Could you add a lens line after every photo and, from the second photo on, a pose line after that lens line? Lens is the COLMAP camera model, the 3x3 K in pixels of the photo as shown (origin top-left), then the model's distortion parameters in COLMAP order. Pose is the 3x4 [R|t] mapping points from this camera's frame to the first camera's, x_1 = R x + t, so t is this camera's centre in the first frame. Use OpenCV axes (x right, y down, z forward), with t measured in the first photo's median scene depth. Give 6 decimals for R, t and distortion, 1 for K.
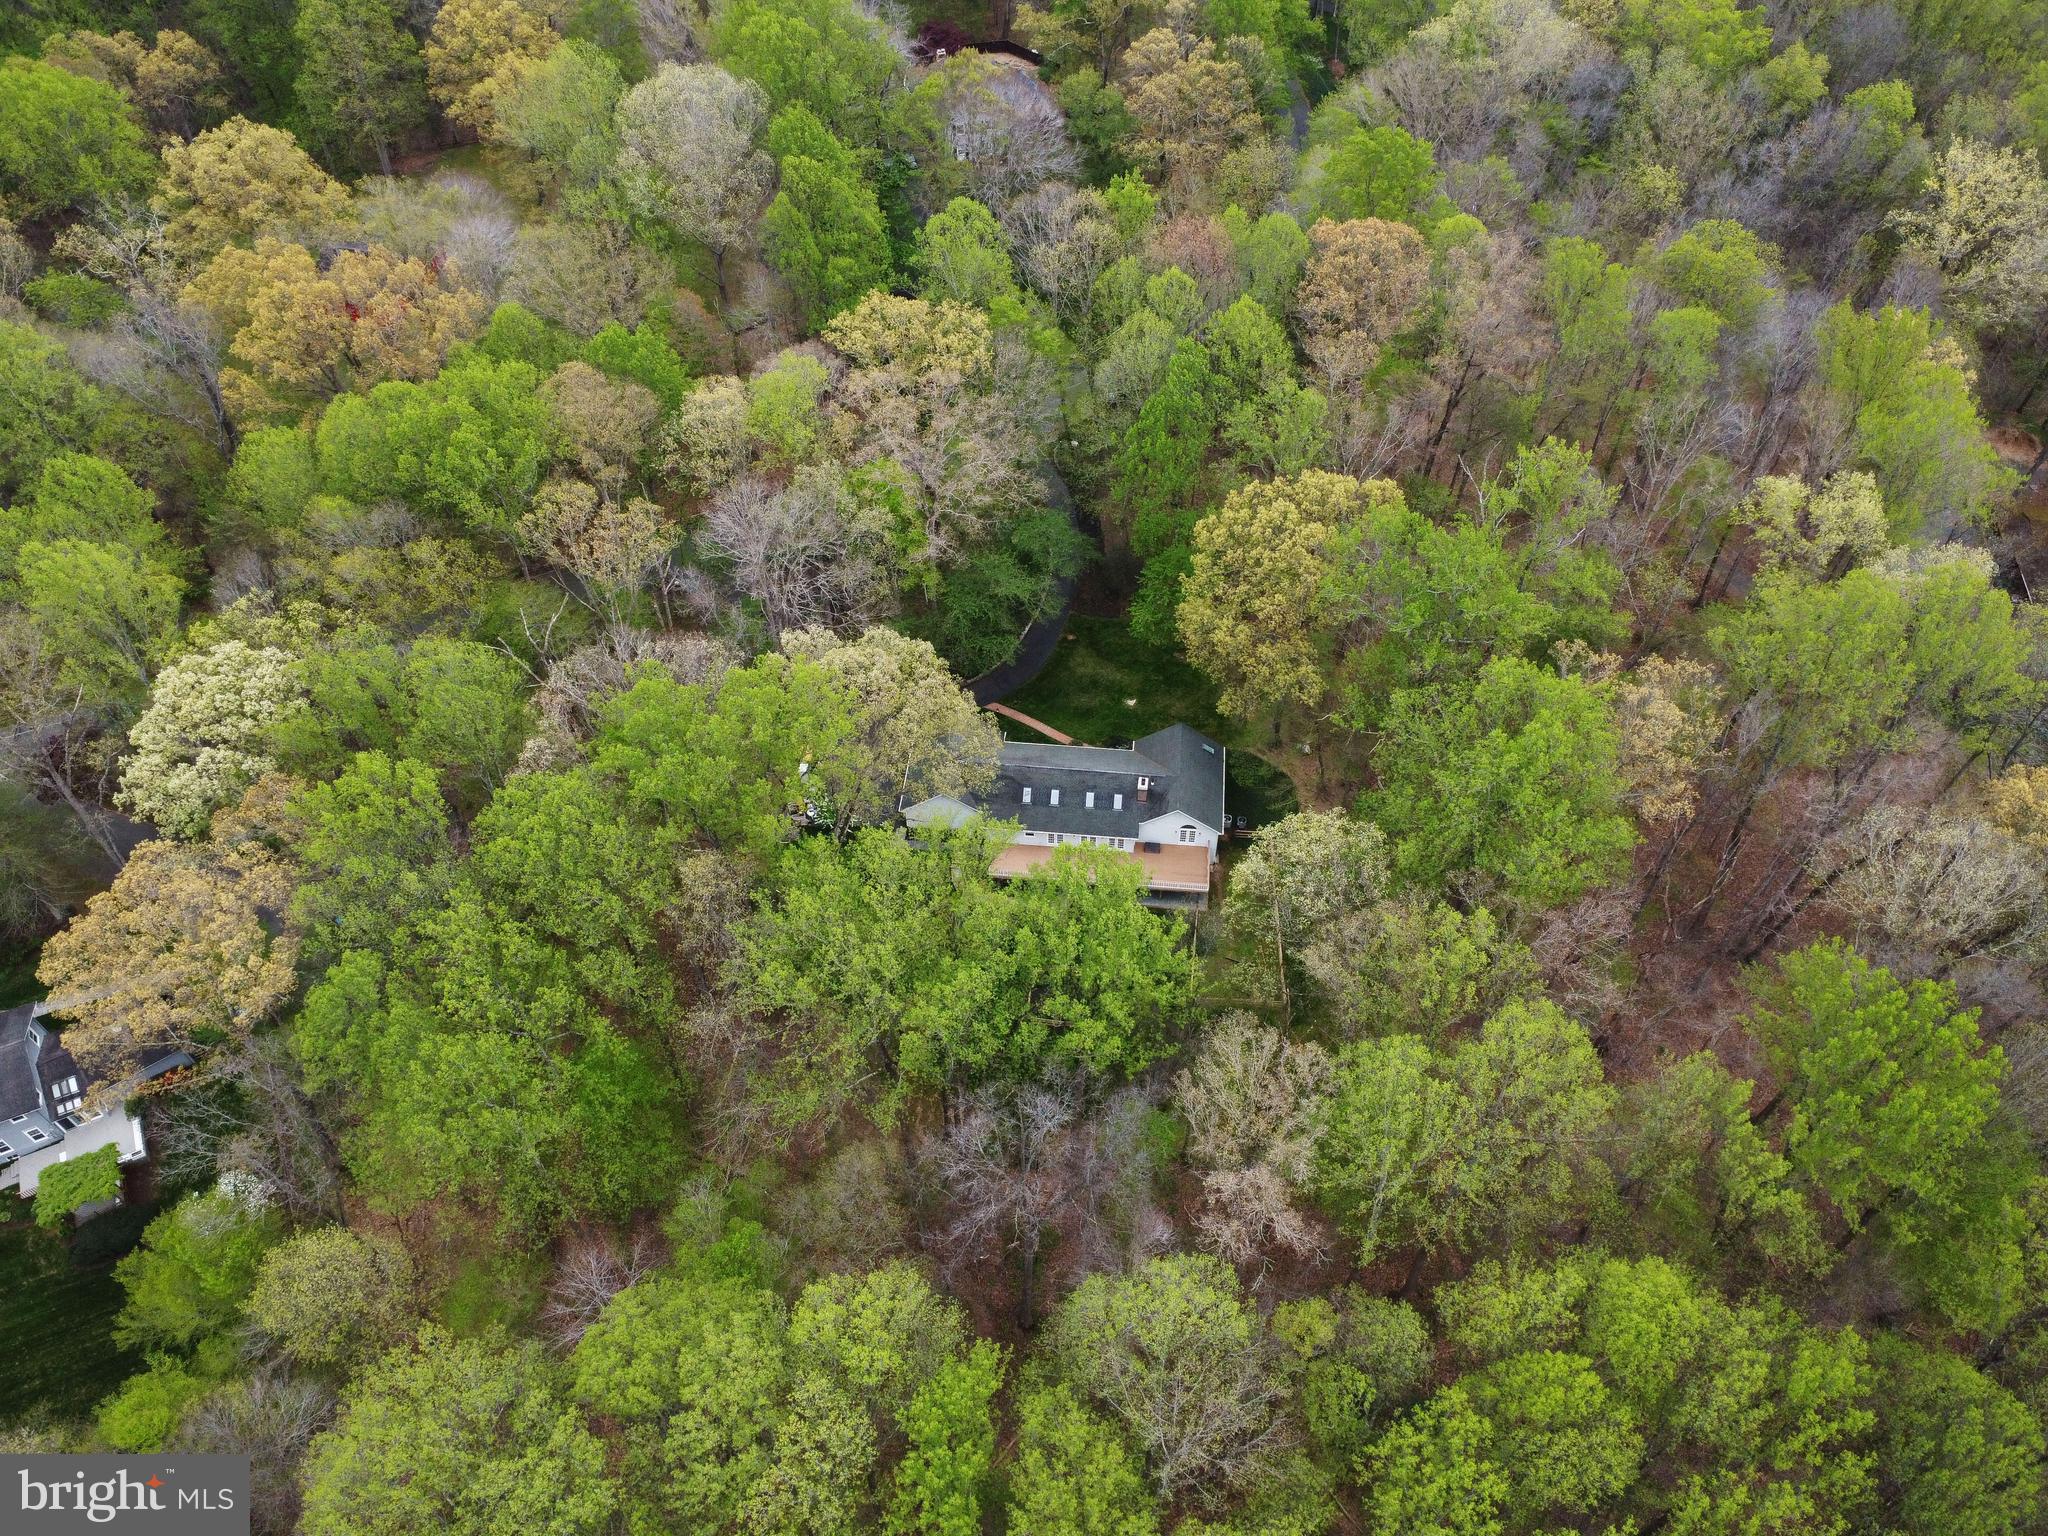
lens RADIAL K [[1493.7, 0, 1034.8], [0, 1493.7, 784.5], [0, 0, 1]] dist [0.008148, 0.006988]
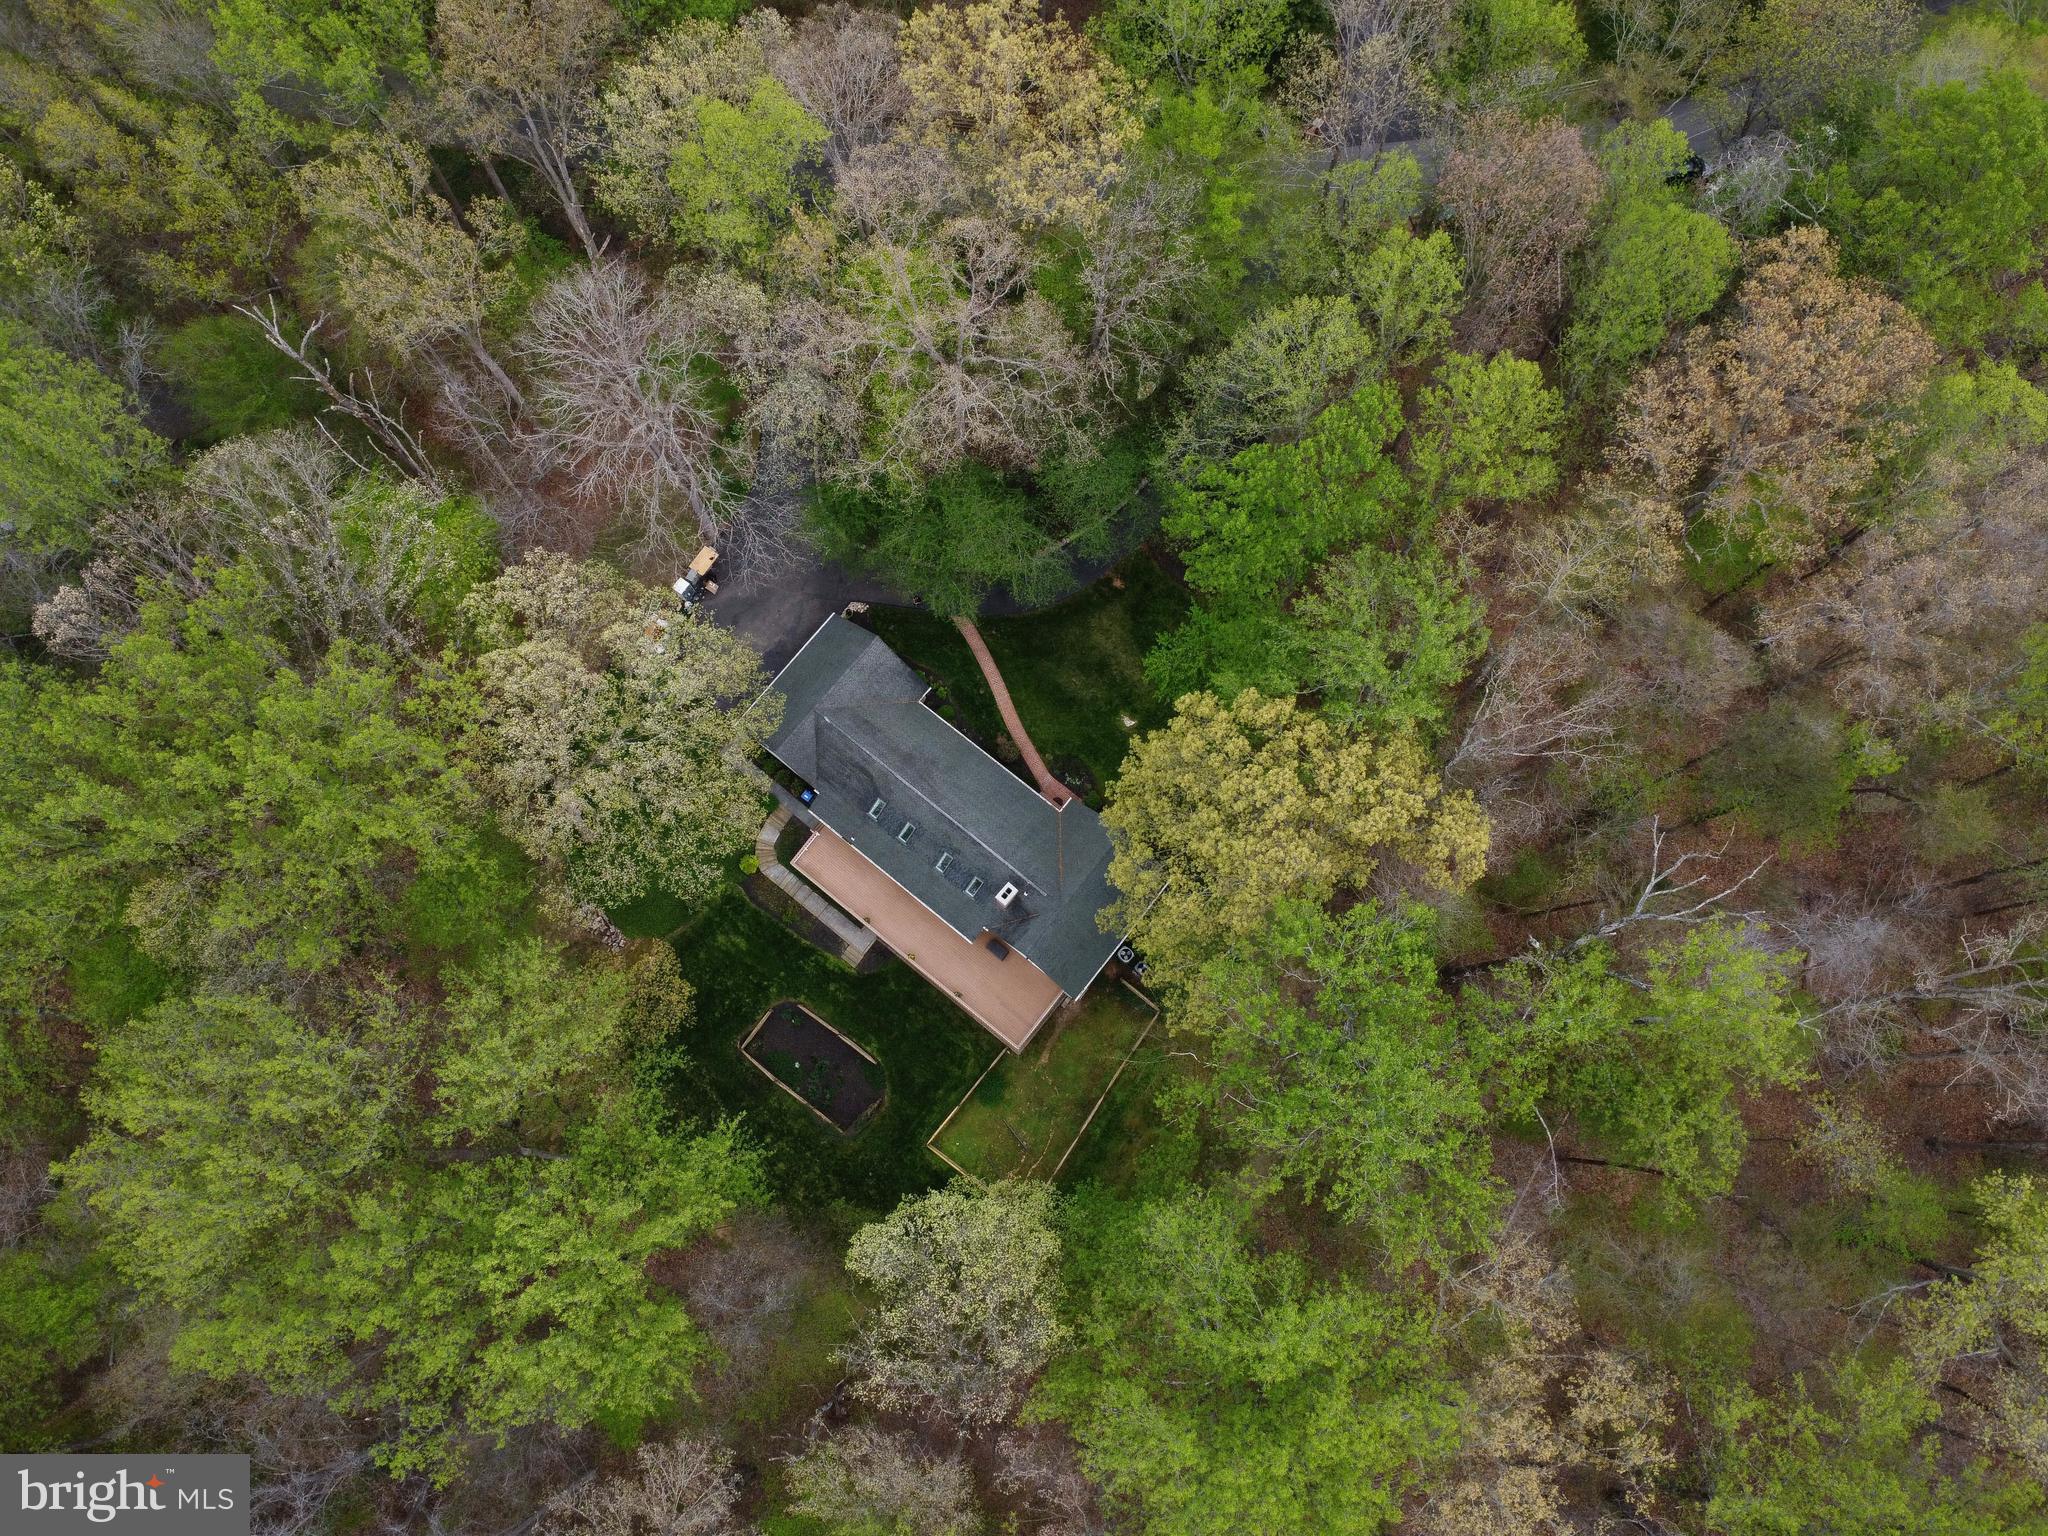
lens RADIAL K [[1440.7, 0, 1024.0], [0, 1440.7, 768.0], [0, 0, 1]] dist [0.002399, -0.001222]
pose [[0.840712, 0.528838, -0.116338, 0.131831], [-0.429533, 0.782144, 0.451390, -0.372871], [0.329705, -0.329517, 0.884711, 0.430235]]
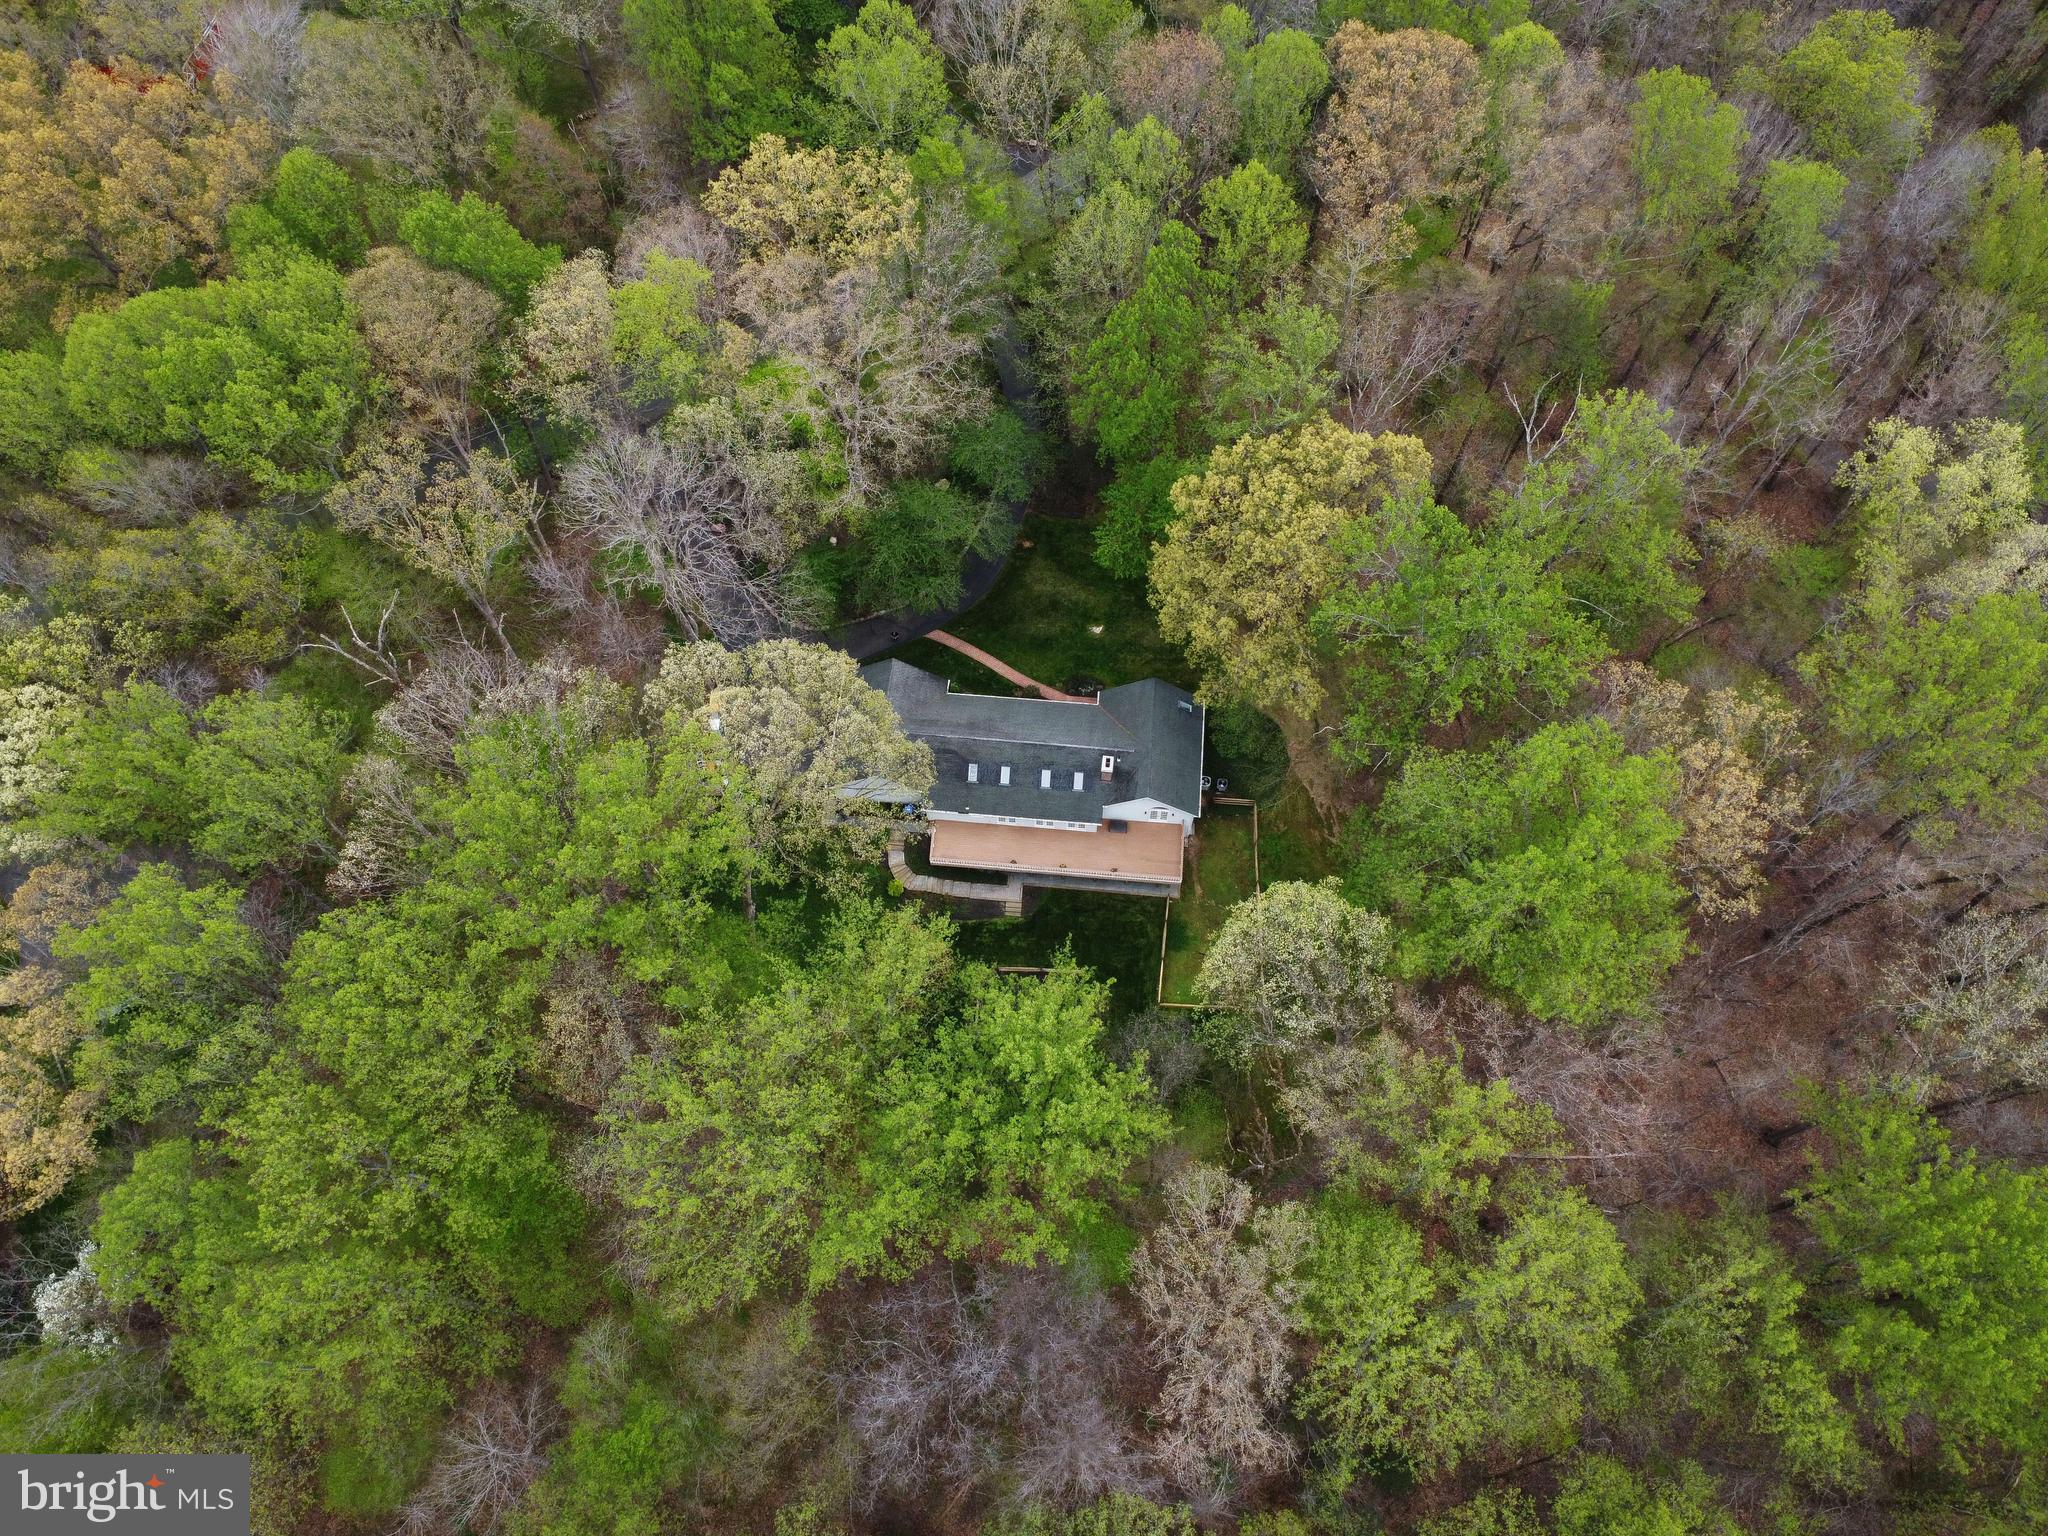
lens RADIAL K [[1493.7, 0, 1034.8], [0, 1493.7, 784.5], [0, 0, 1]] dist [0.008148, 0.006988]
pose [[0.999933, -0.008731, 0.007535, 0.024895], [0.006557, 0.967873, 0.251354, -0.212483], [-0.009487, -0.251288, 0.967866, 0.171984]]
